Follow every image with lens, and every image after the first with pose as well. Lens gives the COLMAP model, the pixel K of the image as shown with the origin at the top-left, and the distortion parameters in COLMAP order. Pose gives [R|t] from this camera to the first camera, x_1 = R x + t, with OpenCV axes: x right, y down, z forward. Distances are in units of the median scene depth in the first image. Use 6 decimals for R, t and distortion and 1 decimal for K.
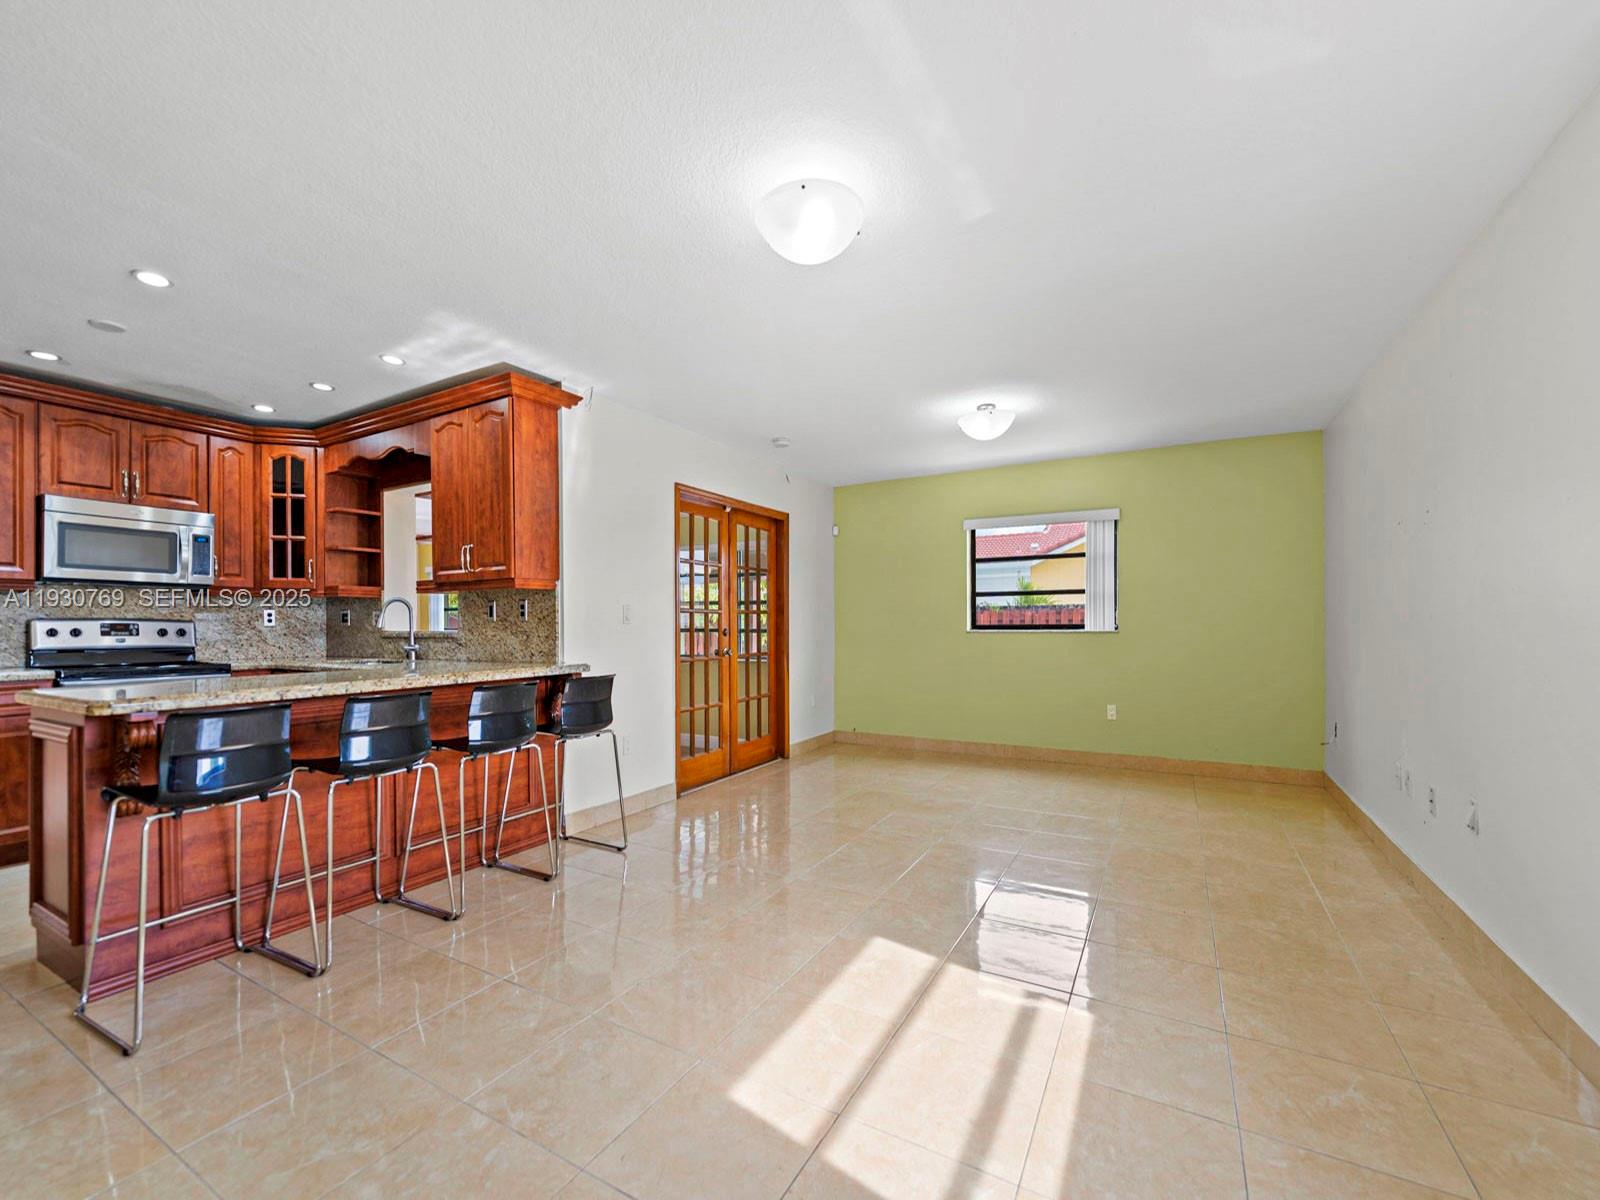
lens RADIAL K [[653.0, 0, 798.6], [0, 653.0, 623.9], [0, 0, 1]] dist [-0.001584, -0.000078]
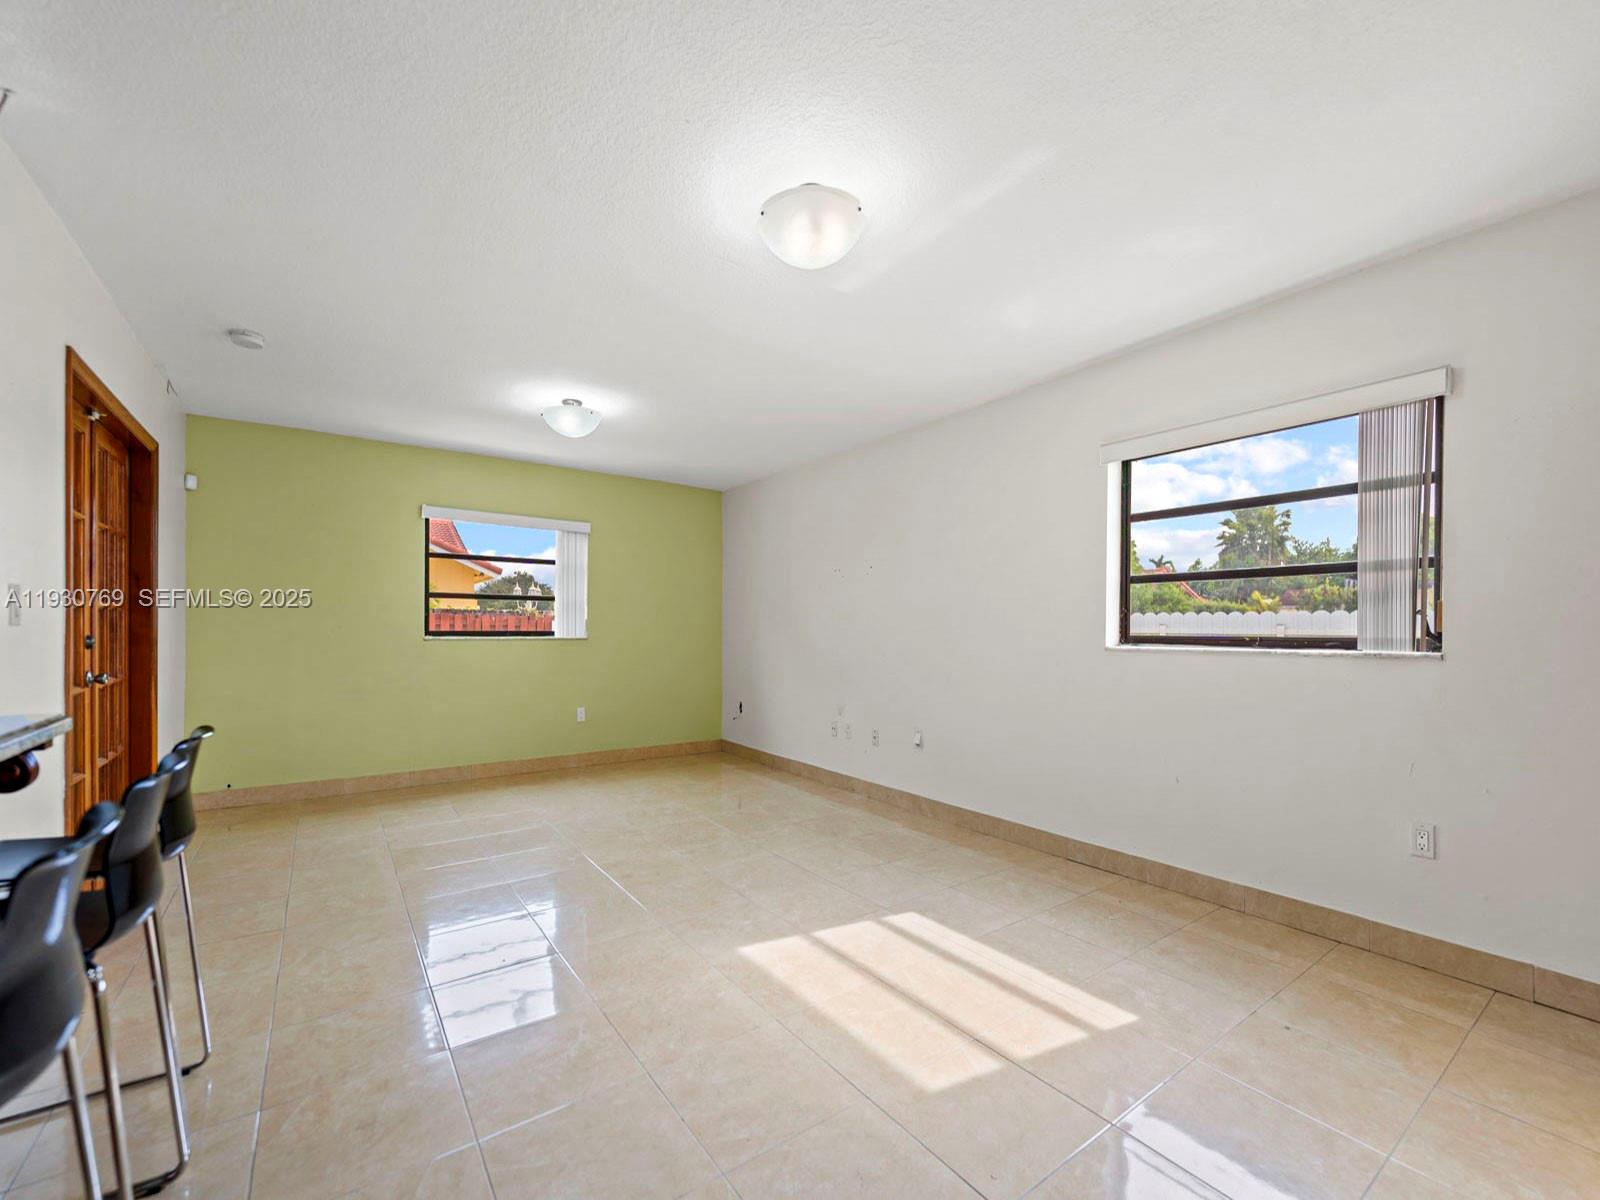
lens RADIAL K [[661.2, 0, 803.0], [0, 661.2, 630.7], [0, 0, 1]] dist [-0.000153, -0.000212]
pose [[0.420184, 0.007031, 0.907412, -0.458674], [-0.008795, 0.999955, -0.003676, 0.000310], [-0.907396, -0.006436, 0.420227, 0.299910]]
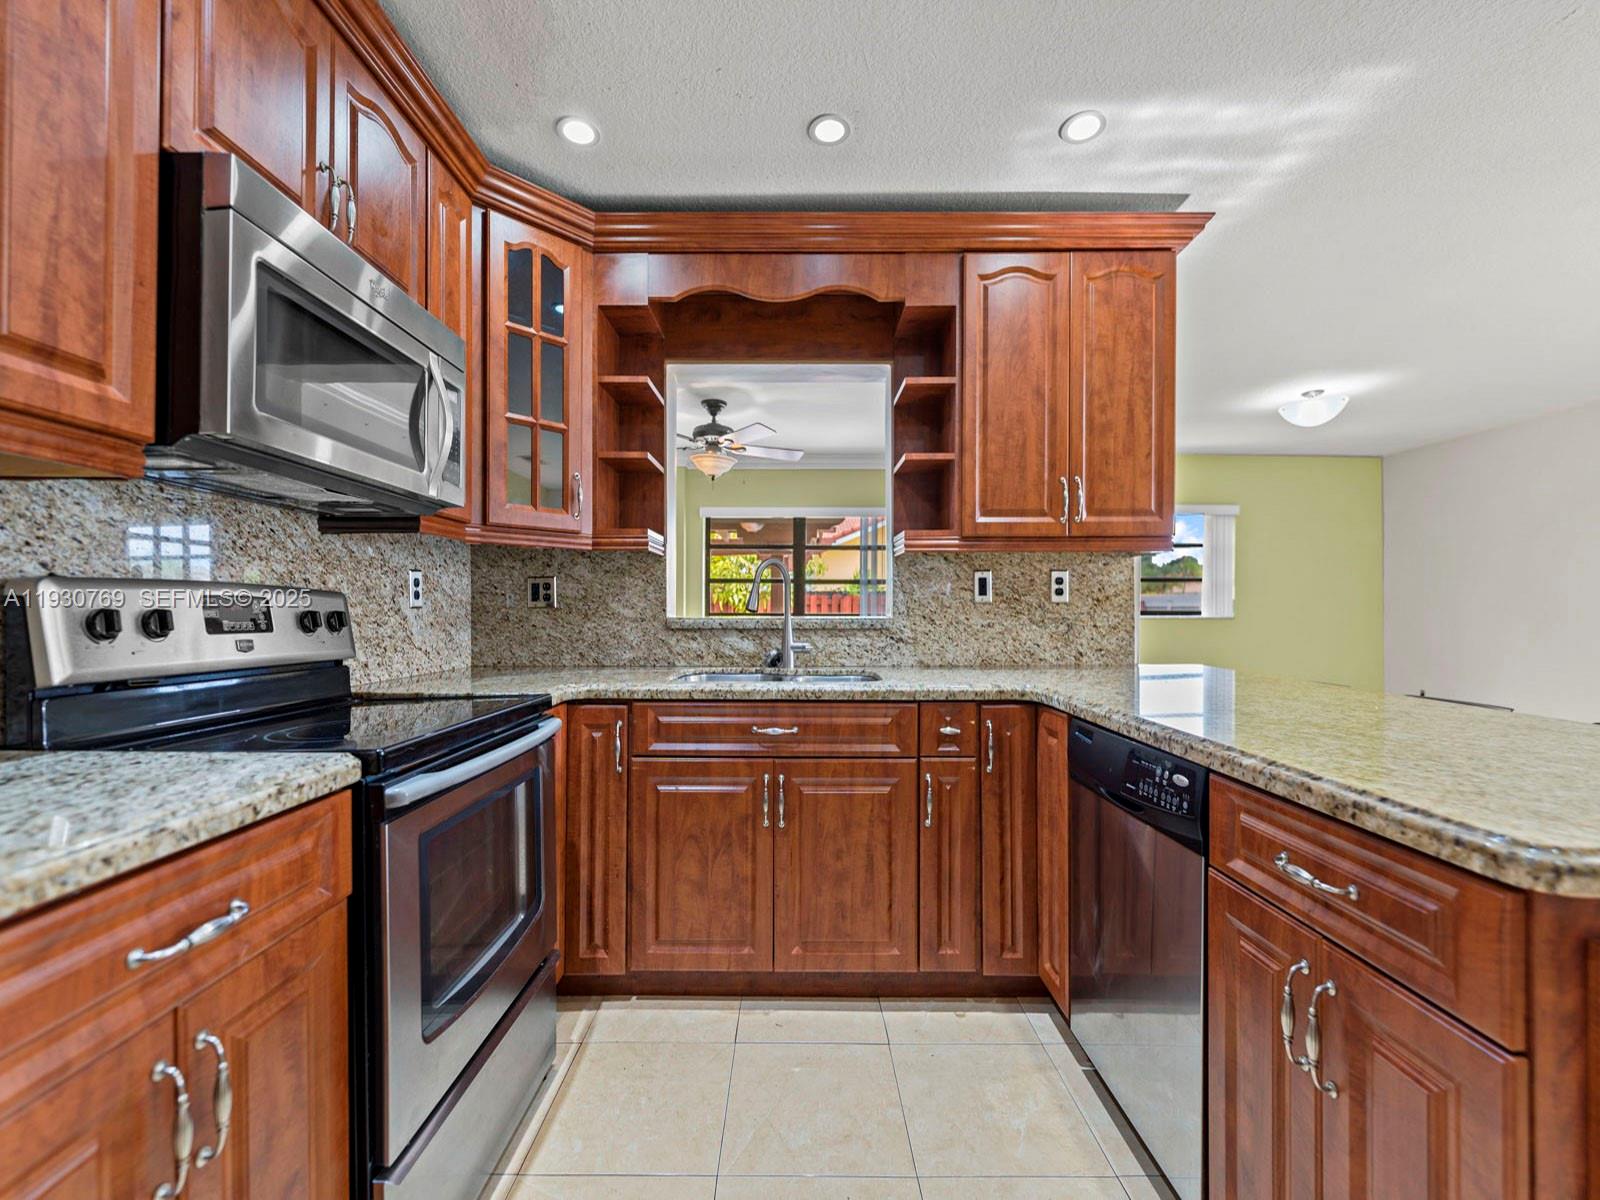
lens RADIAL K [[654.8, 0, 796.3], [0, 654.8, 606.2], [0, 0, 1]] dist [0.002553, 0.000266]
pose [[0.873957, 0.008537, 0.485928, -0.918134], [-0.007597, 0.999964, -0.003904, 0.003310], [-0.485943, -0.000280, 0.873990, 0.528944]]
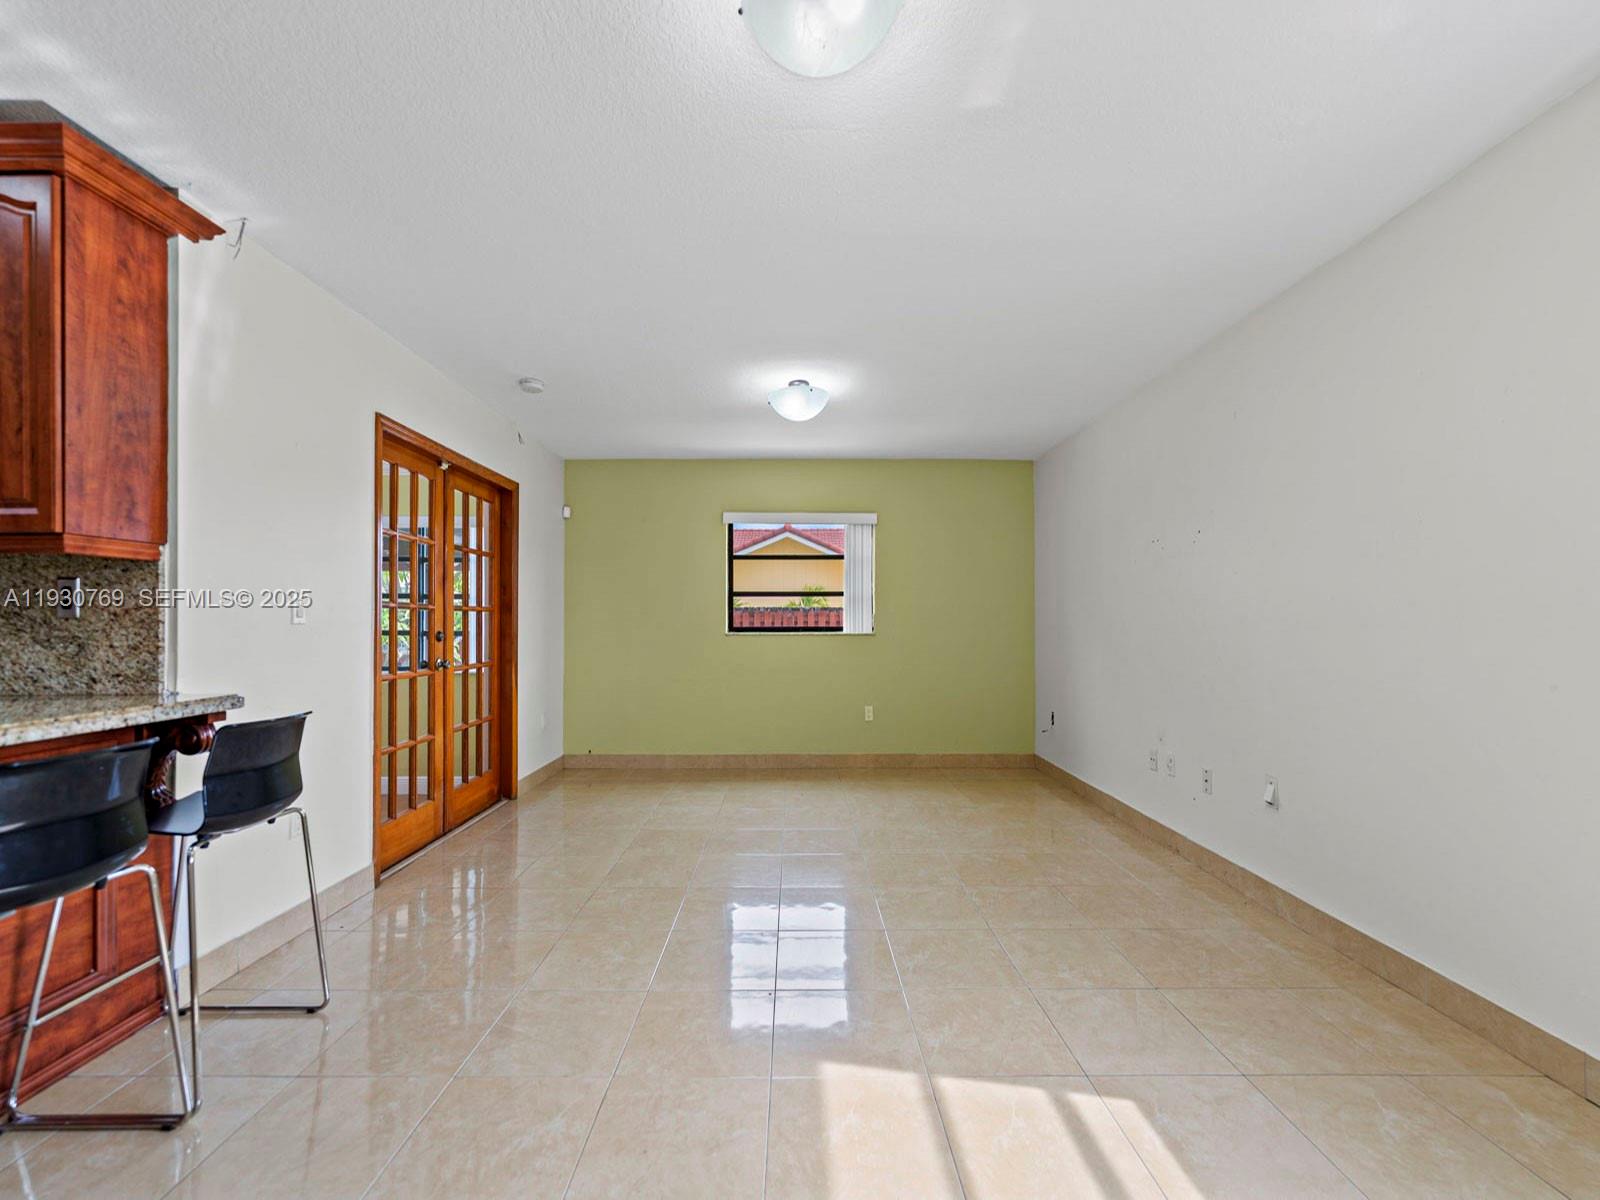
lens RADIAL K [[651.1, 0, 794.5], [0, 651.1, 619.3], [0, 0, 1]] dist [0.000186, -0.000324]
pose [[0.869386, 0.008756, 0.494055, -0.162003], [-0.004348, 0.999940, -0.010070, -0.000383], [-0.494114, 0.006607, 0.869372, 0.237483]]
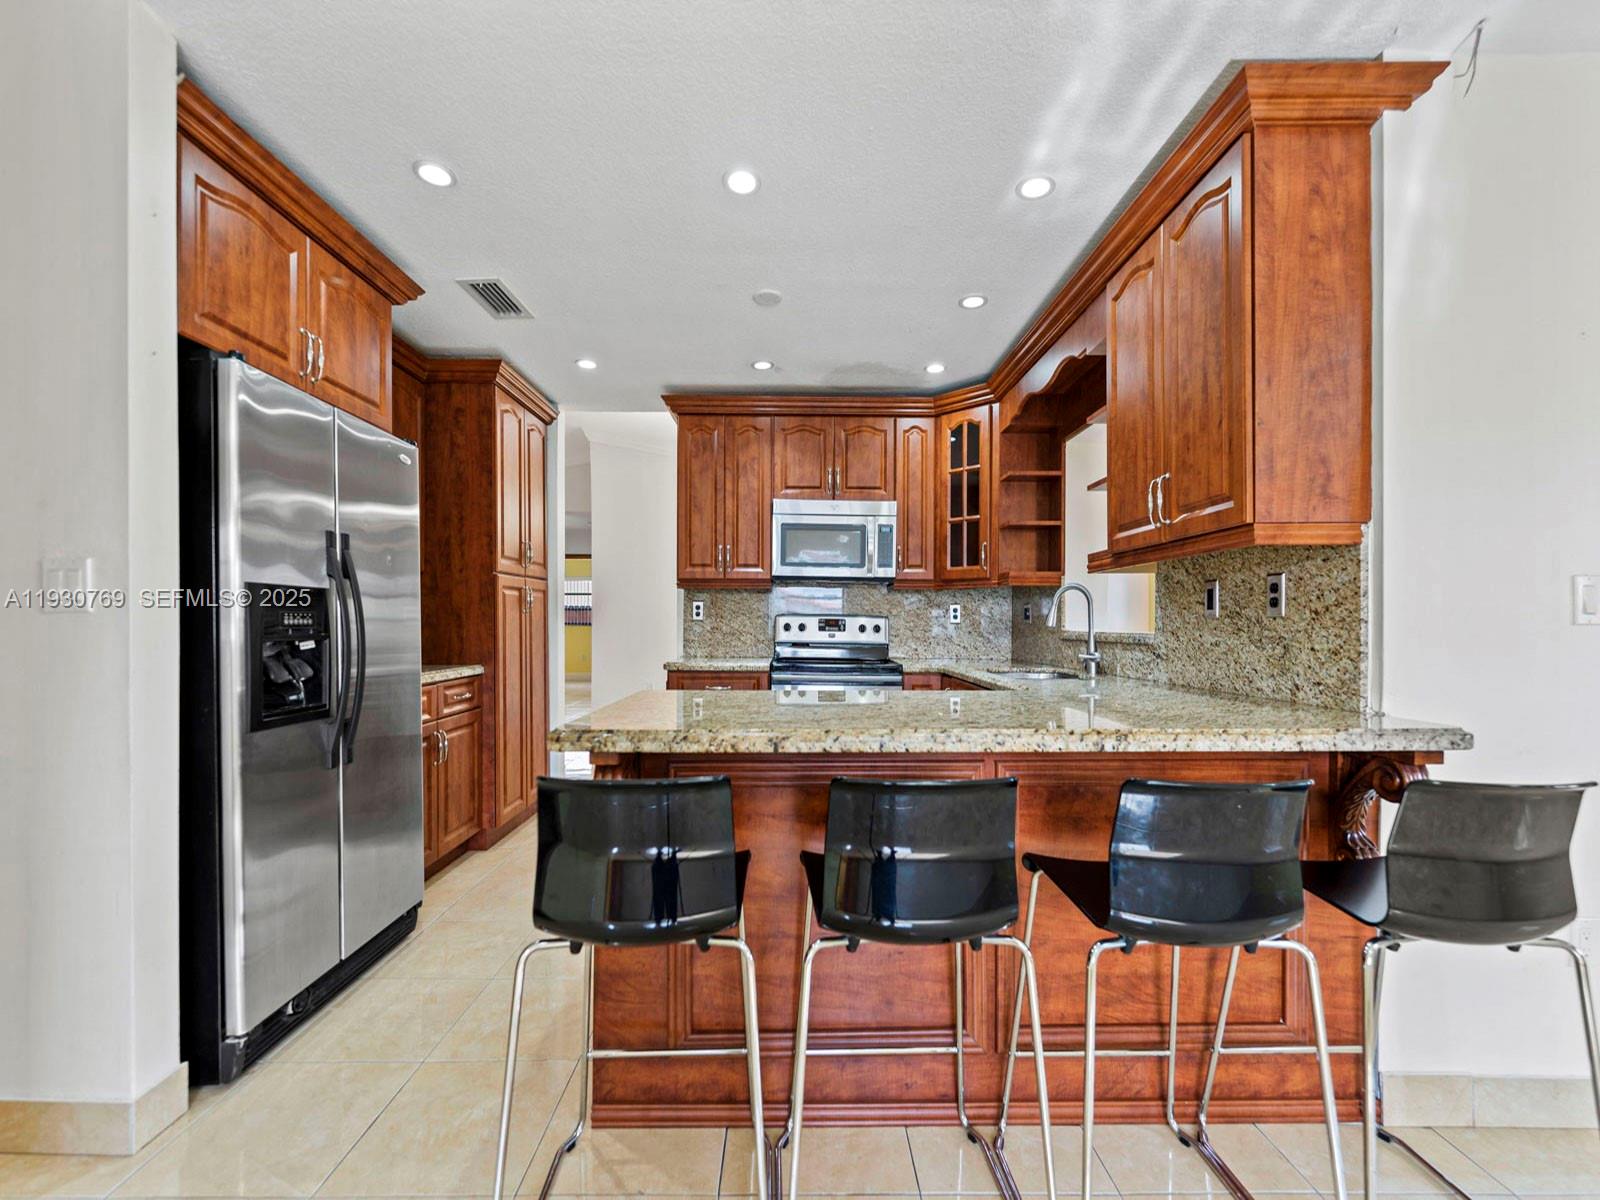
lens RADIAL K [[653.0, 0, 798.6], [0, 653.0, 623.9], [0, 0, 1]] dist [-0.001584, -0.000078]
pose [[0.503296, 0.009436, -0.864062, -0.168911], [-0.007380, 0.999951, 0.006621, 0.000362], [0.864082, 0.003044, 0.503341, 0.419318]]
